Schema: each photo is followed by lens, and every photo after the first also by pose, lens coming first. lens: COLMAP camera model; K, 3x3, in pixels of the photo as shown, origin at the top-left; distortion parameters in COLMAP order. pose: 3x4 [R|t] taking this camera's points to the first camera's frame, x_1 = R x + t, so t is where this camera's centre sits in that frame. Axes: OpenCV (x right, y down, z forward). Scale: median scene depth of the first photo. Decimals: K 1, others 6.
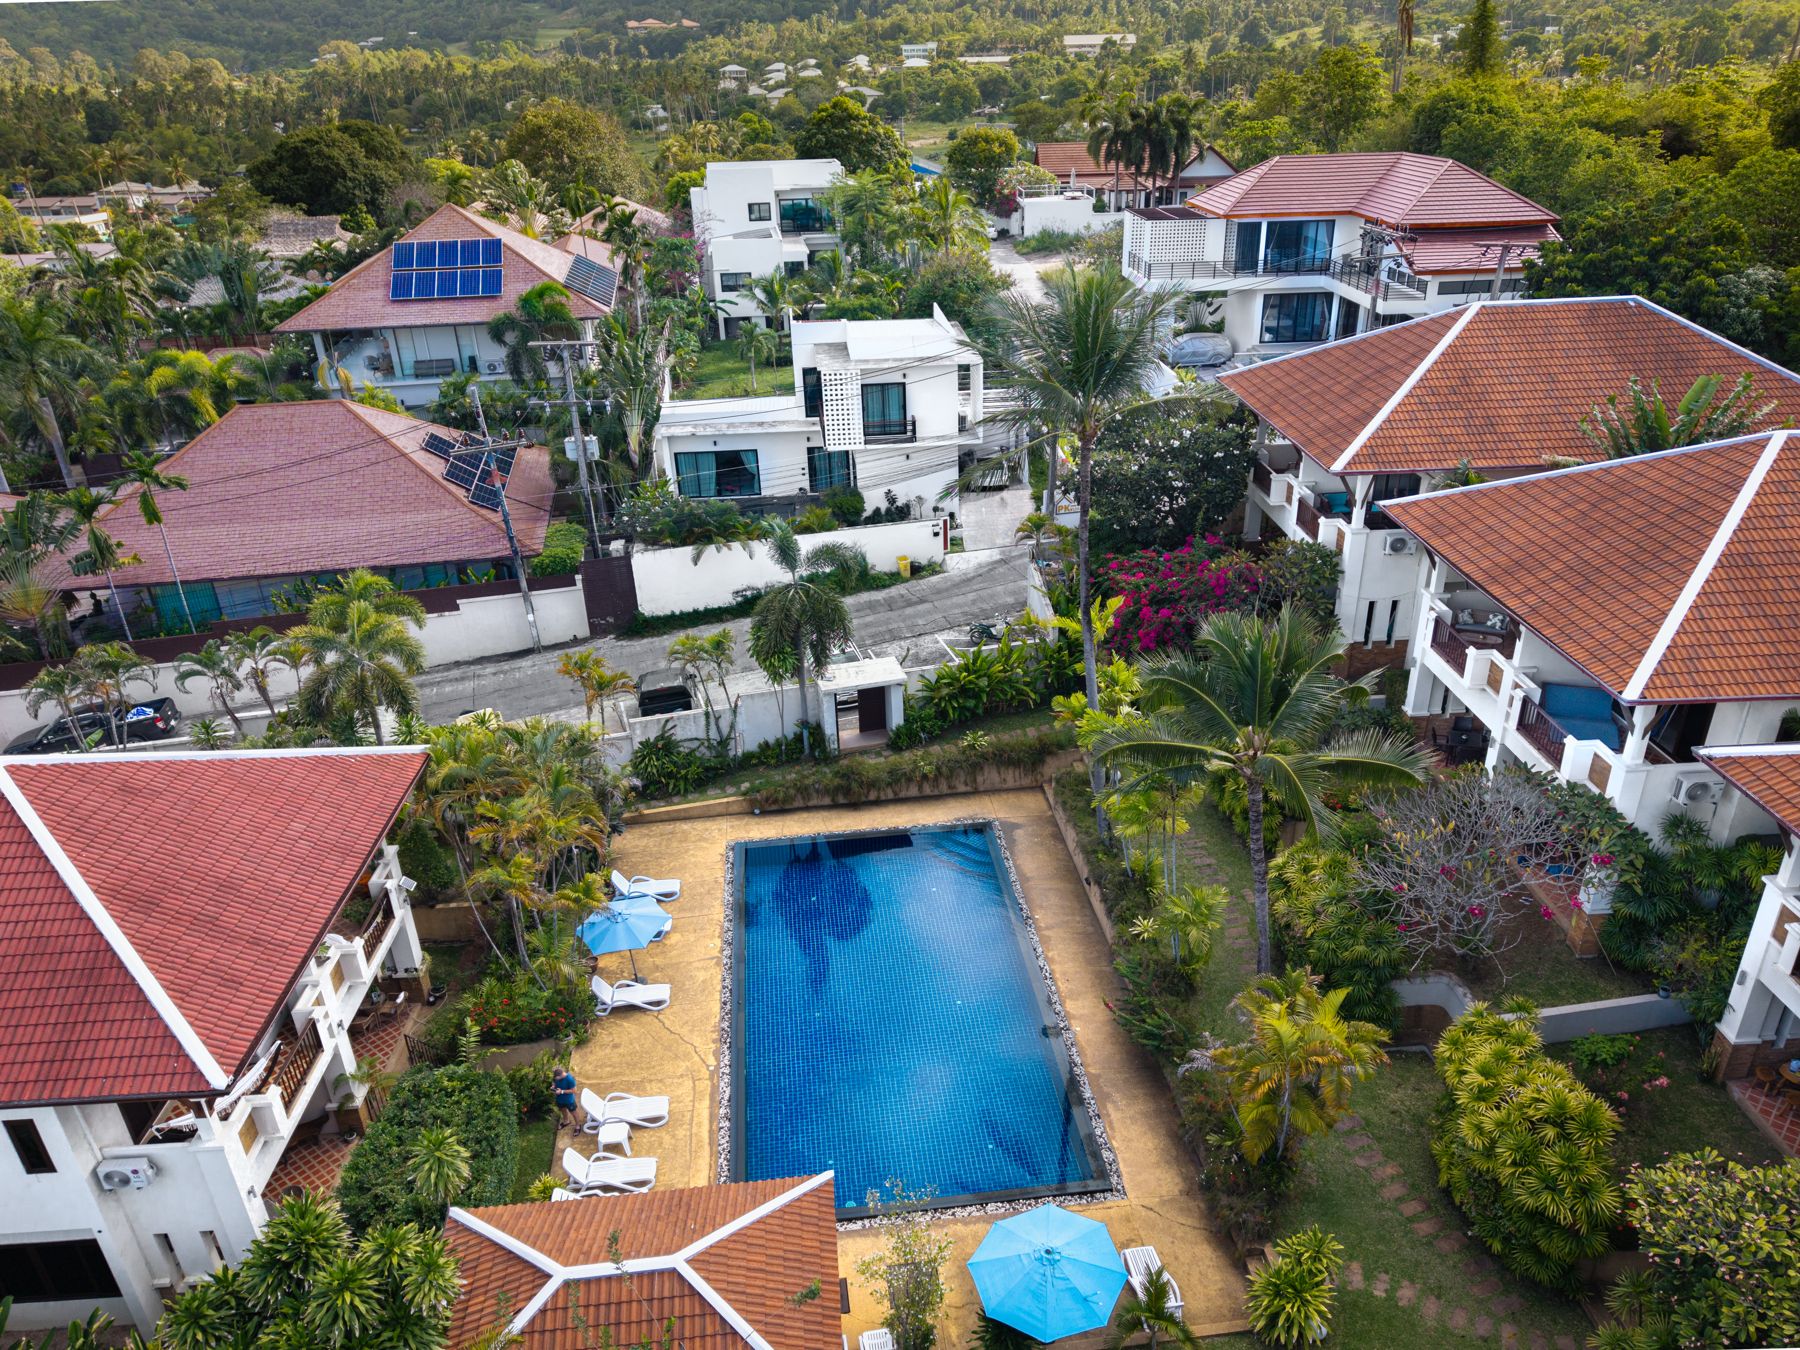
lens RADIAL K [[1295.3, 0, 990.9], [0, 1295.3, 713.5], [0, 0, 1]] dist [0.000531, -0.003378]
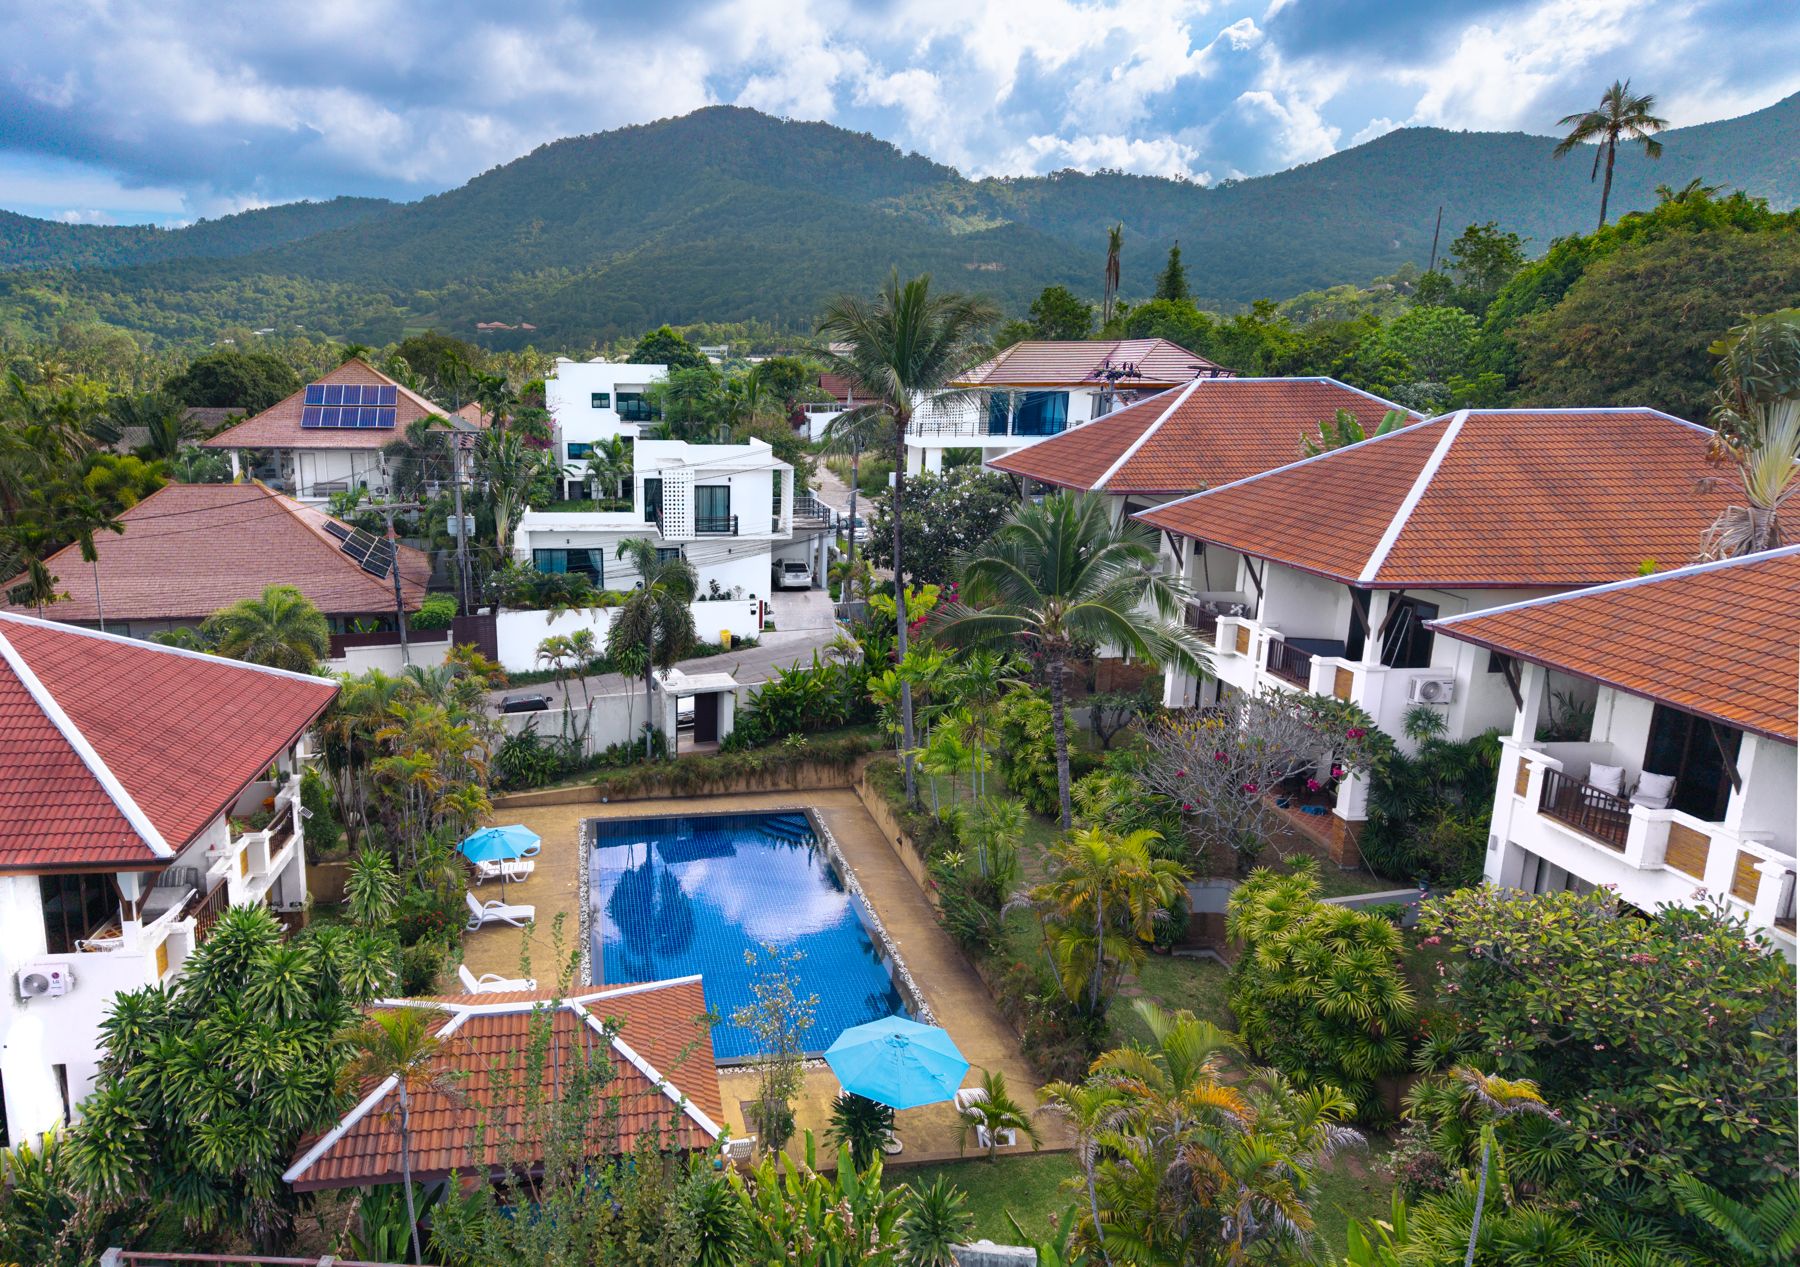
lens RADIAL K [[1134.6, 0, 793.9], [0, 1134.6, 634.8], [0, 0, 1]] dist [0.055227, 0.001531]
pose [[0.999781, 0.003384, 0.020674, -0.035223], [0.001412, 0.973738, -0.227668, 0.160126], [-0.020902, 0.227647, 0.973519, -0.013368]]
